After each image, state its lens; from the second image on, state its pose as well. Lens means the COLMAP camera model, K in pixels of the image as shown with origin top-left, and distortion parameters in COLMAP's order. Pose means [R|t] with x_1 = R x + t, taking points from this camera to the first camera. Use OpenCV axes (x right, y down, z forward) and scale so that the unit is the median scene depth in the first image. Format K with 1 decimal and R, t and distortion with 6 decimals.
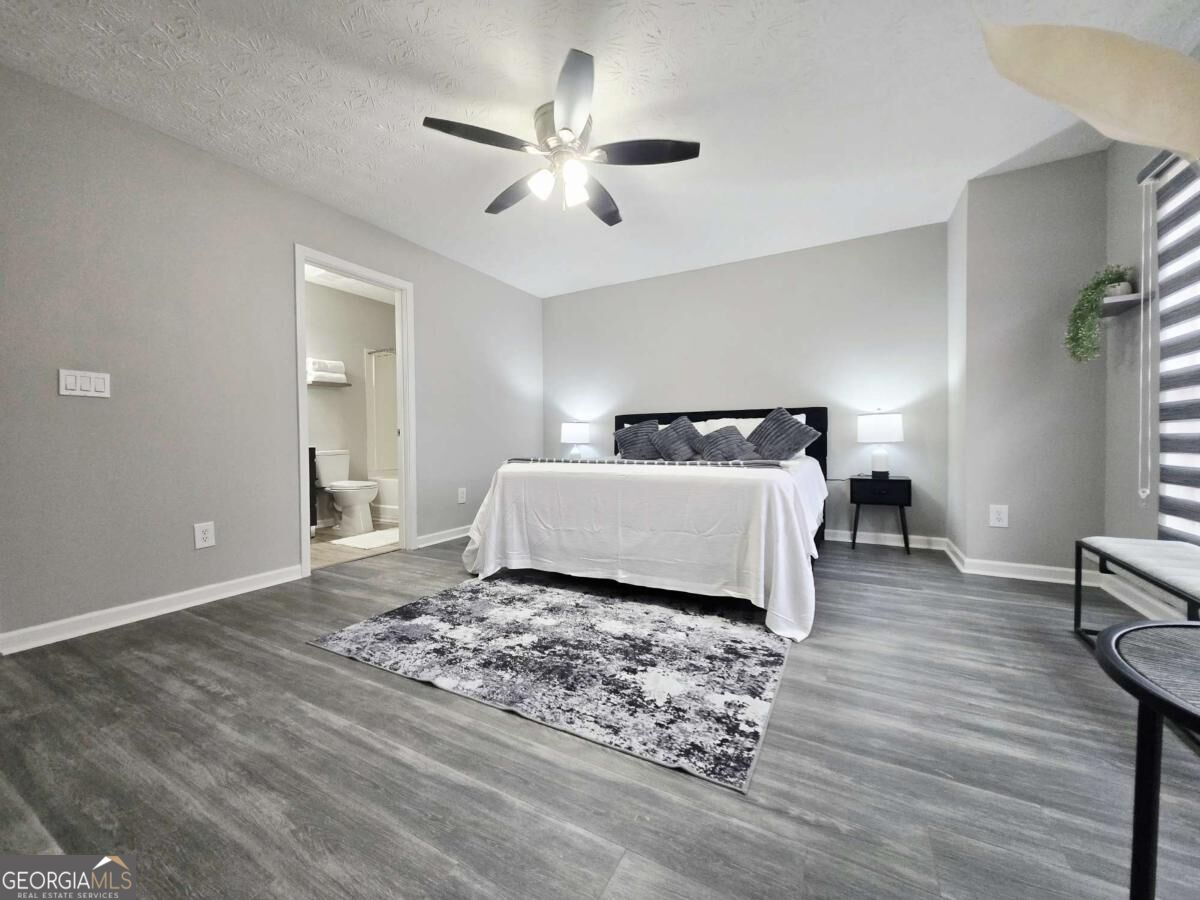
lens RADIAL K [[476.9, 0, 600.0], [0, 476.9, 450.0], [0, 0, 1]] dist [0.001940, 0.000010]
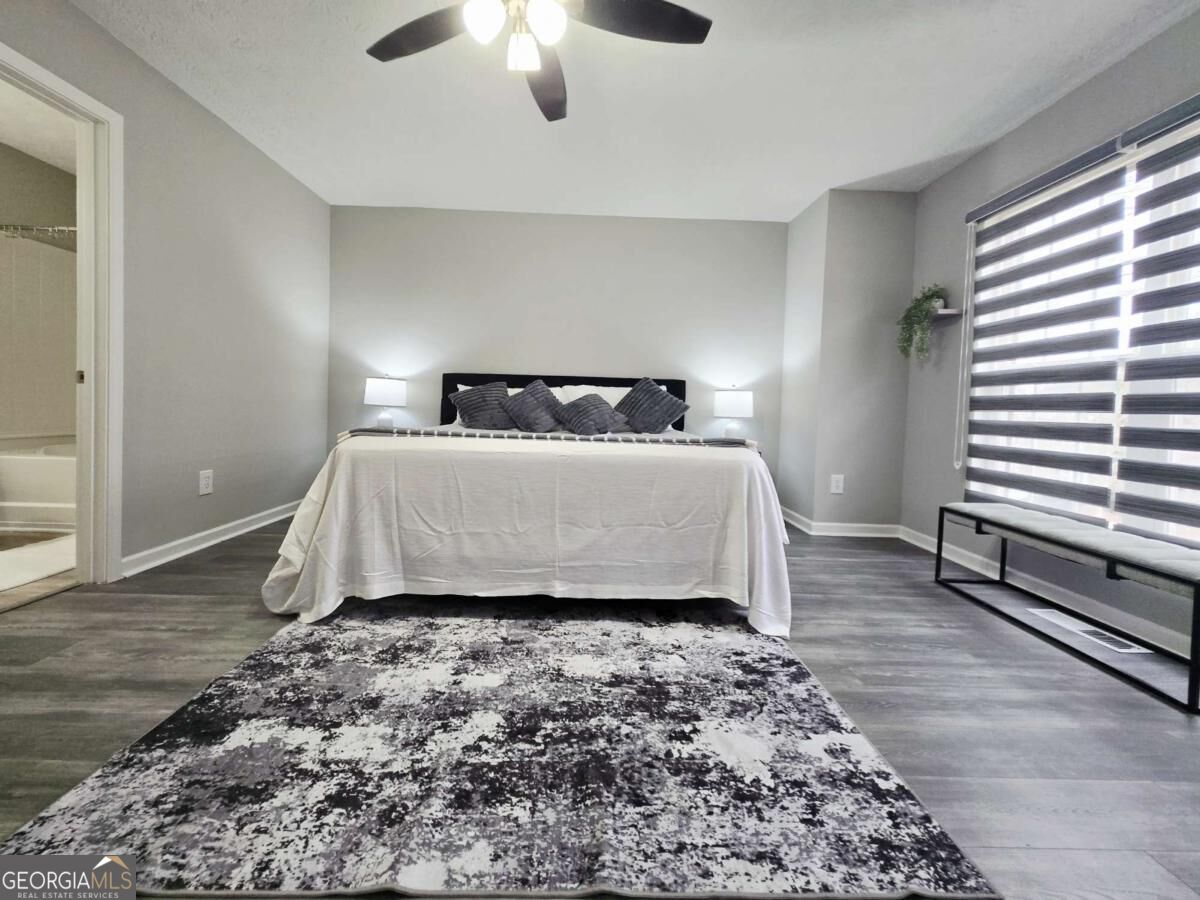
lens RADIAL K [[480.0, 0, 595.3], [0, 480.0, 420.7], [0, 0, 1]] dist [0.000588, -0.000770]
pose [[0.857678, 0.020091, 0.513794, -0.342343], [-0.027948, 0.999581, 0.007567, -0.011222], [-0.513426, -0.020850, 0.857880, 0.366839]]
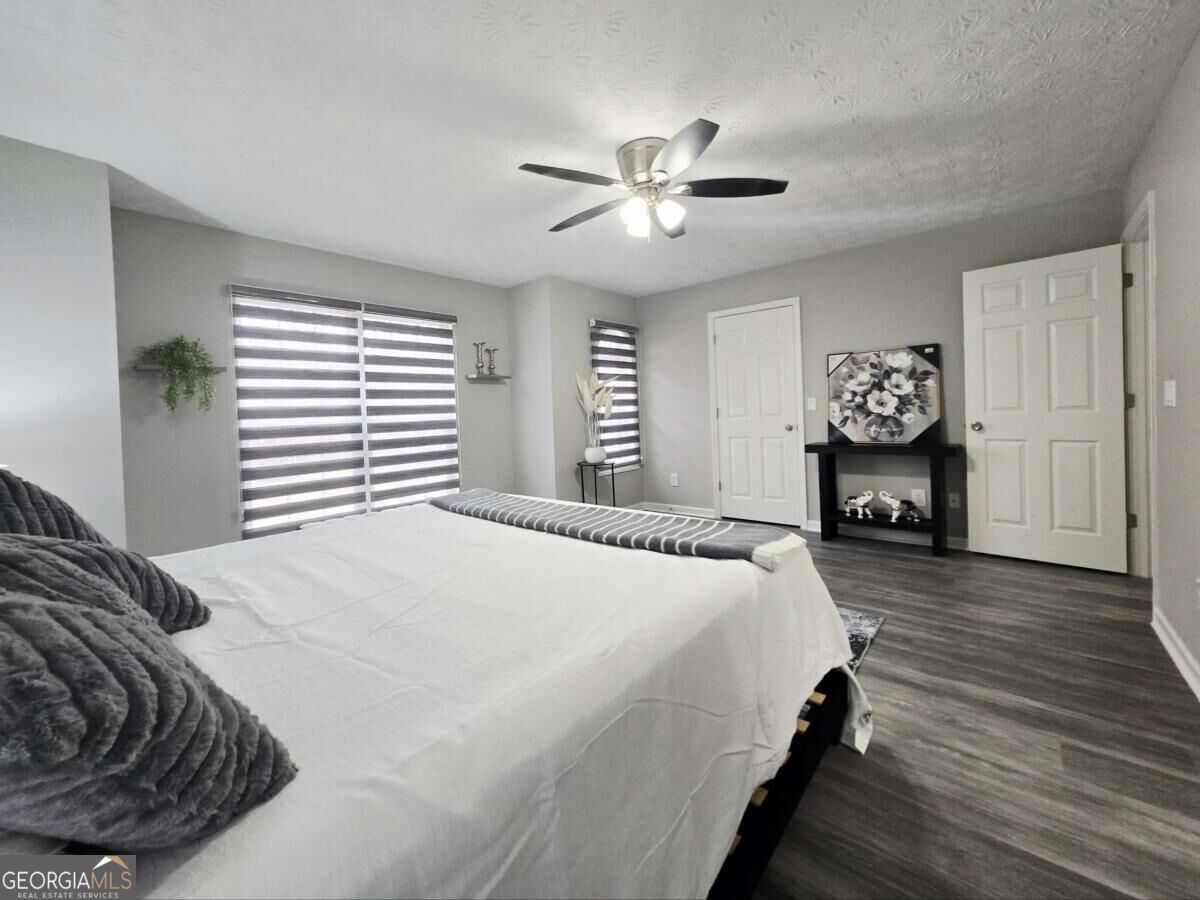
lens RADIAL K [[476.9, 0, 600.0], [0, 476.9, 450.0], [0, 0, 1]] dist [0.001940, 0.000010]
pose [[-0.977809, 0.039559, 0.205729, -0.171349], [0.061134, 0.993149, 0.099591, -0.174368], [-0.200380, 0.109958, -0.973528, 2.192551]]
